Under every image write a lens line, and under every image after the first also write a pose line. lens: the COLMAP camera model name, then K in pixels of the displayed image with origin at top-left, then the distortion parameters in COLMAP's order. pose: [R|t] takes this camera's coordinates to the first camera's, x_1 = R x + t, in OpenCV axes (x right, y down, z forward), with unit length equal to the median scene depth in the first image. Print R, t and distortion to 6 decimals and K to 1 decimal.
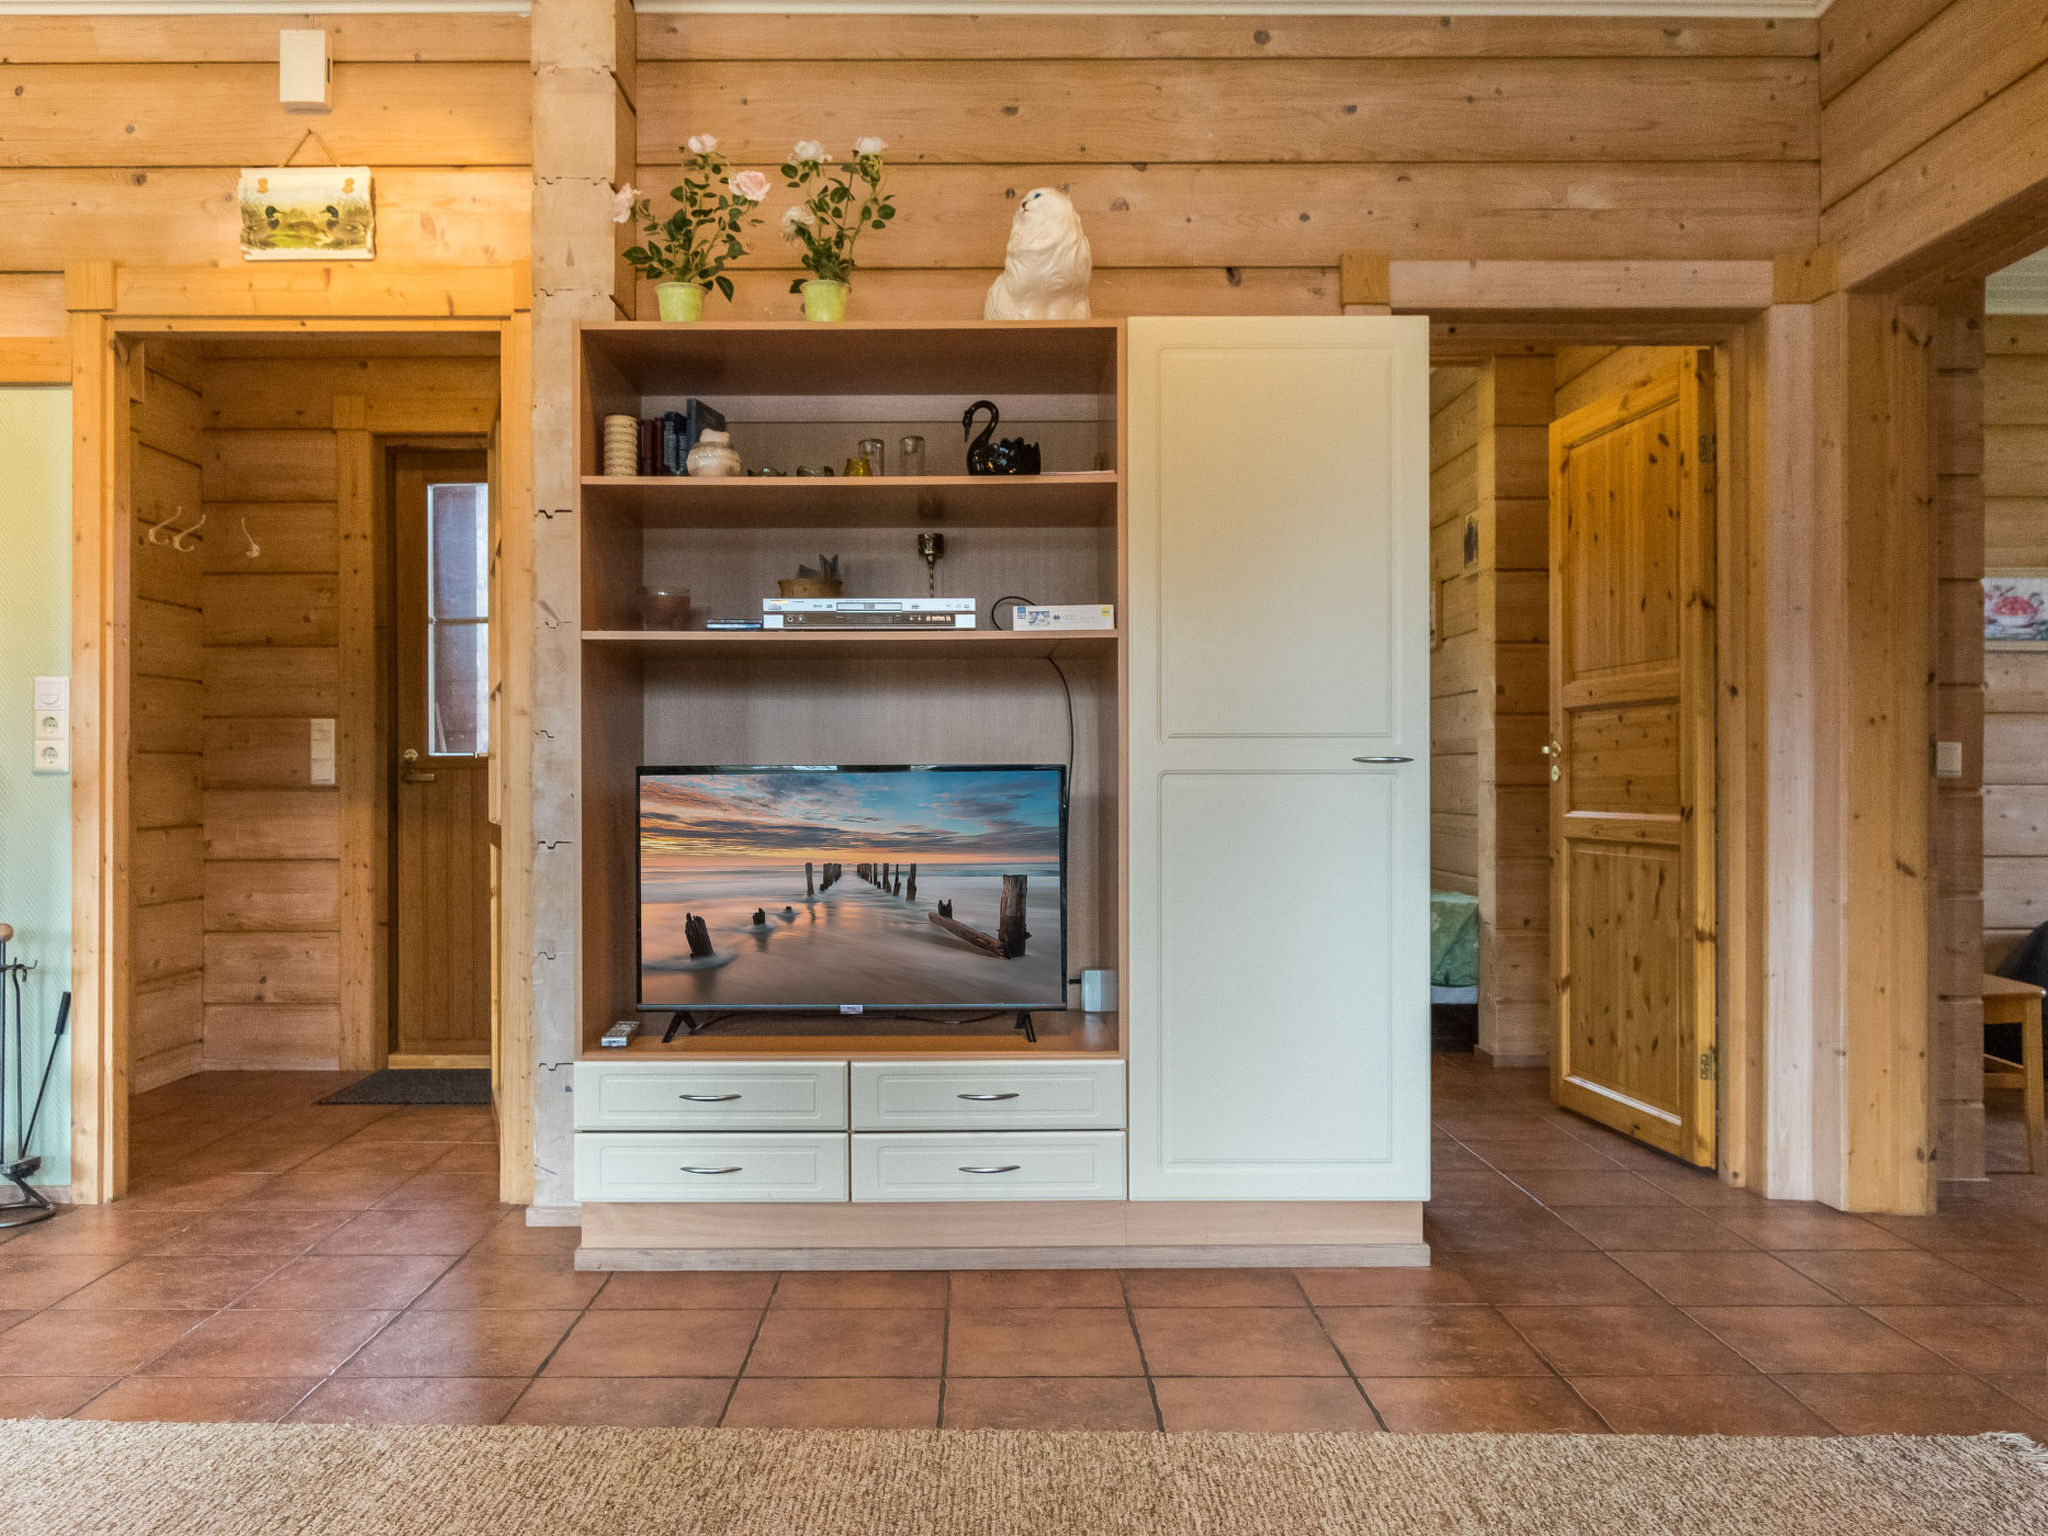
lens RADIAL K [[1591.5, 0, 1017.6], [0, 1591.5, 784.7], [0, 0, 1]] dist [-0.009490, 0.004904]
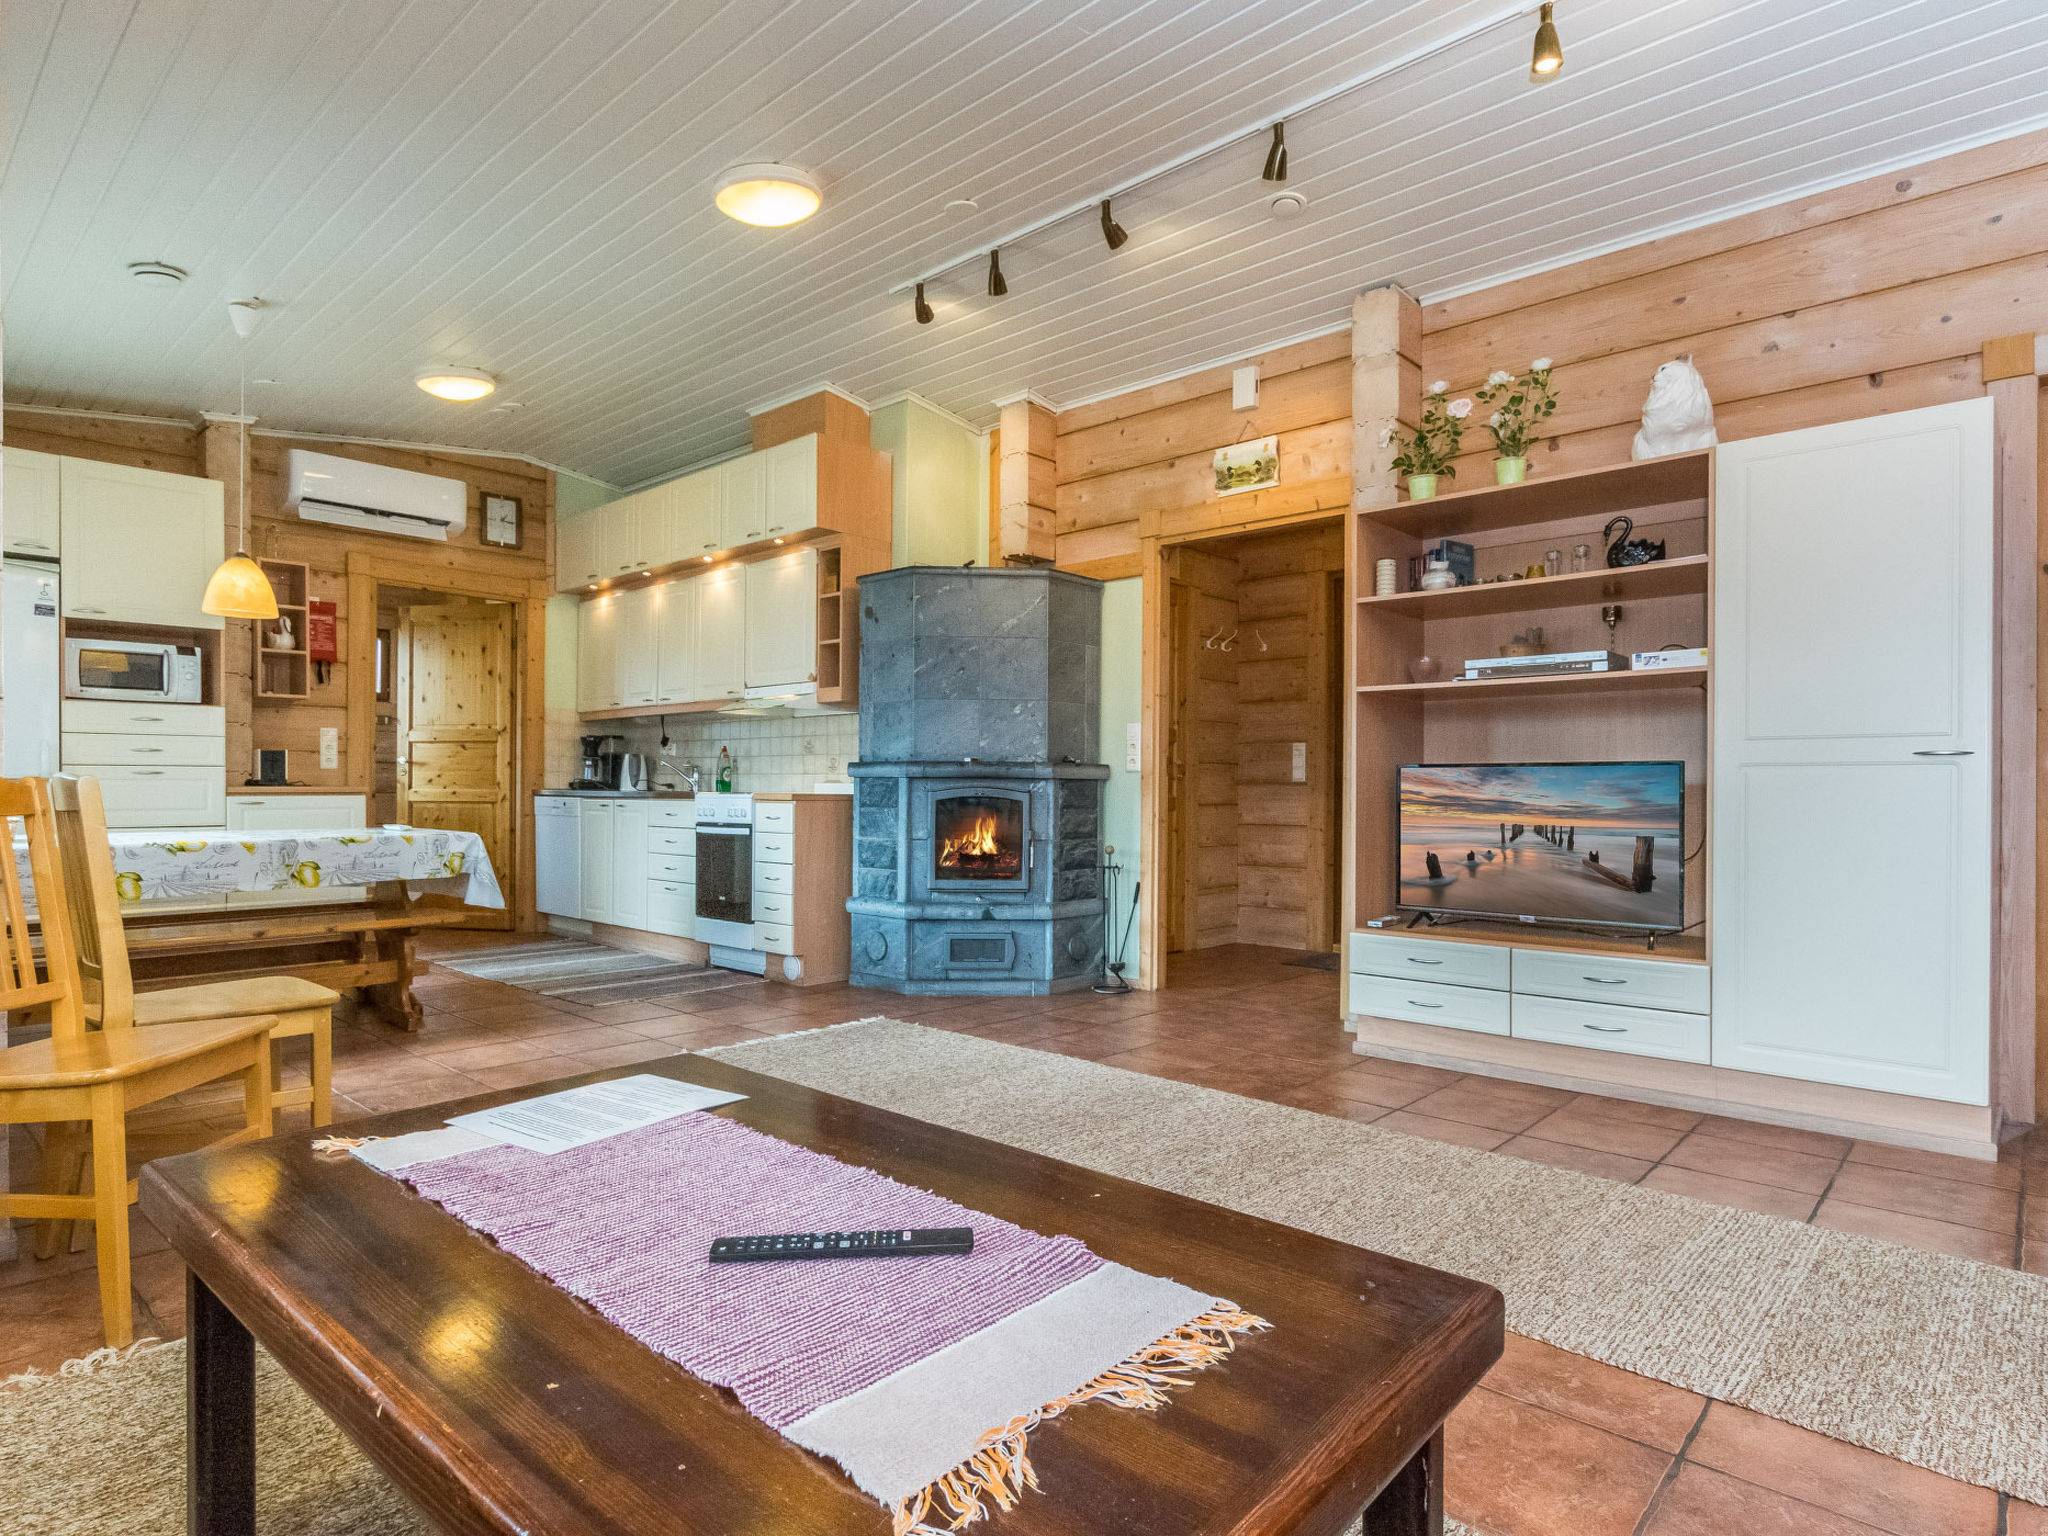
lens RADIAL K [[1125.4, 0, 1025.0], [0, 1125.4, 792.8], [0, 0, 1]] dist [0.002452, -0.000820]
pose [[0.736786, 0.008164, -0.676077, 0.276472], [-0.008091, 0.999962, 0.003258, 0.017753], [0.676078, 0.003069, 0.736824, -0.149124]]
